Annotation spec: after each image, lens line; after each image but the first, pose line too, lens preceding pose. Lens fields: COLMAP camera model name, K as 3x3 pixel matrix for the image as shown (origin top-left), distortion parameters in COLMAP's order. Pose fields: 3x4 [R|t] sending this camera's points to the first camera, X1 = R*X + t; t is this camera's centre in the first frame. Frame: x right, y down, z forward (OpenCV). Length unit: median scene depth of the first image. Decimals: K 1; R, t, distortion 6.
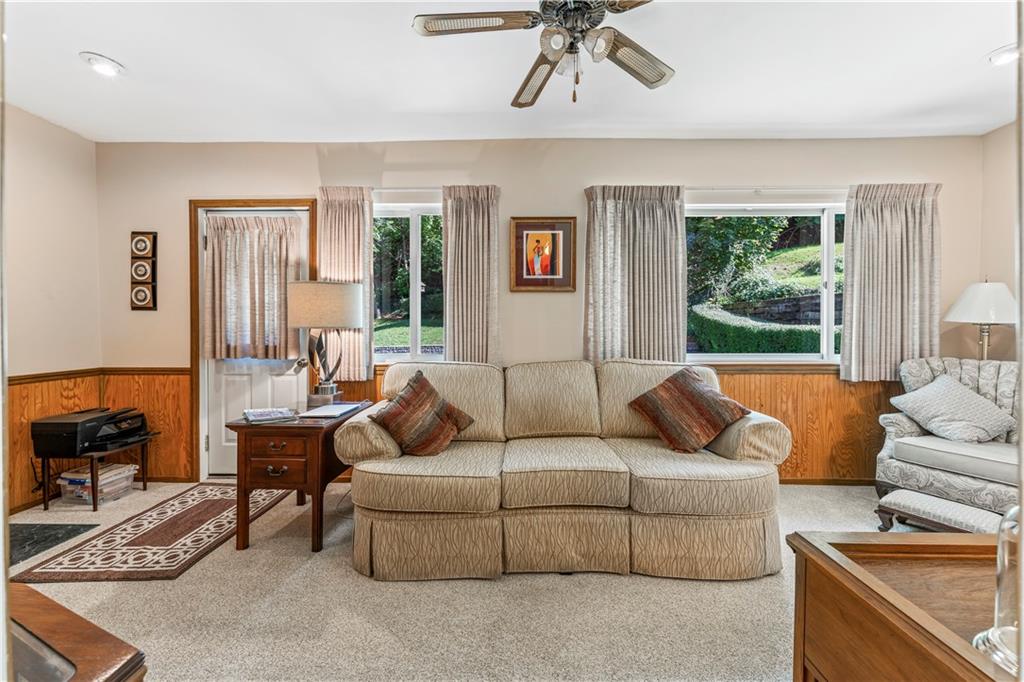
lens RADIAL K [[418.0, 0, 515.0], [0, 418.0, 326.6], [0, 0, 1]] dist [-0.001135, 0.000576]
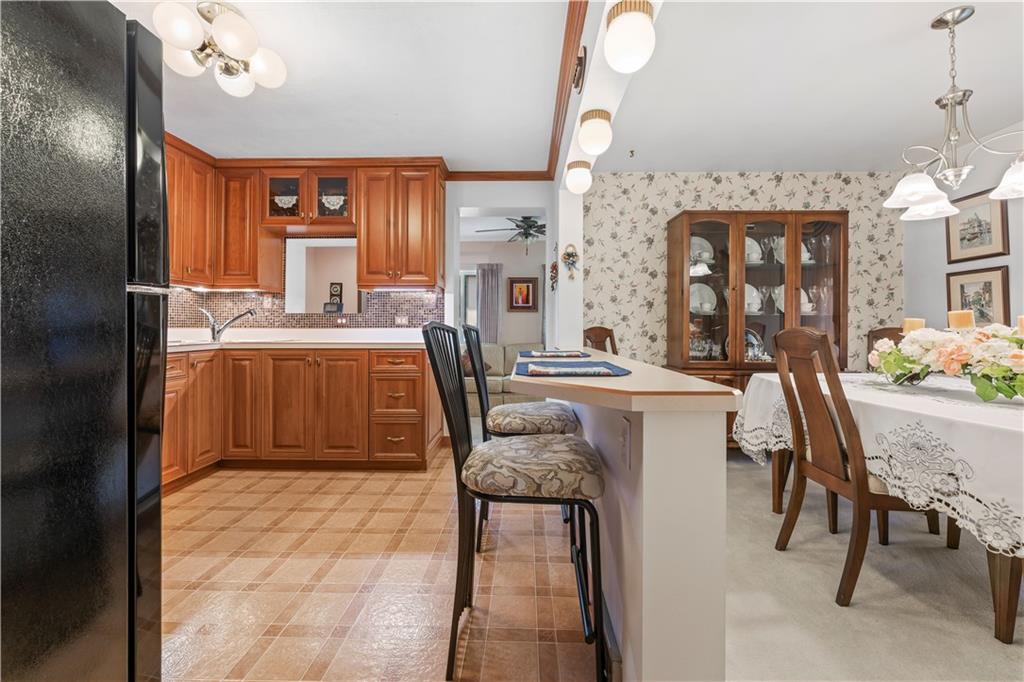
lens RADIAL K [[418.0, 0, 510.5], [0, 418.0, 324.1], [0, 0, 1]] dist [-0.001135, 0.000576]
pose [[0.999977, 0.006008, 0.003004, -0.000702], [-0.005977, 0.999930, -0.010220, 0.000695], [-0.003065, 0.010202, 0.999943, -1.135537]]
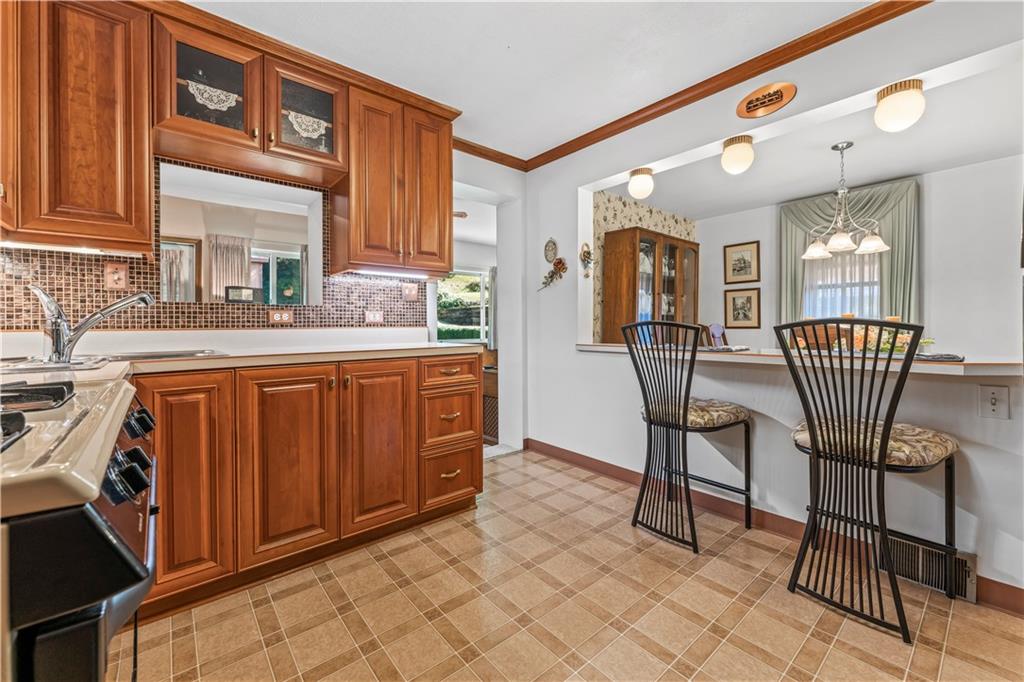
lens RADIAL K [[418.0, 0, 522.2], [0, 418.0, 327.1], [0, 0, 1]] dist [-0.001135, 0.000576]
pose [[0.739974, -0.002615, 0.672631, -0.612501], [0.003252, 0.999995, 0.000310, 0.002048], [-0.672628, 0.001958, 0.739978, -0.810552]]
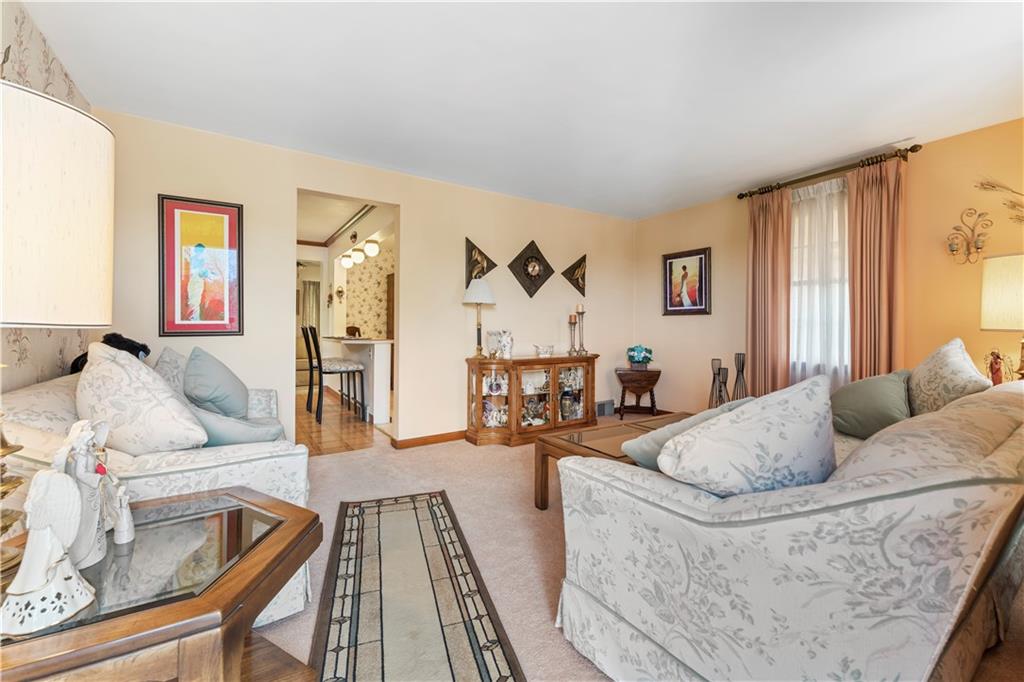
lens RADIAL K [[418.0, 0, 508.0], [0, 418.0, 330.4], [0, 0, 1]] dist [-0.001135, 0.000576]
pose [[0.816830, 0.007129, 0.576834, -0.350661], [-0.007881, 0.999968, -0.001199, 0.012880], [-0.576824, -0.003566, 0.816861, -2.254400]]
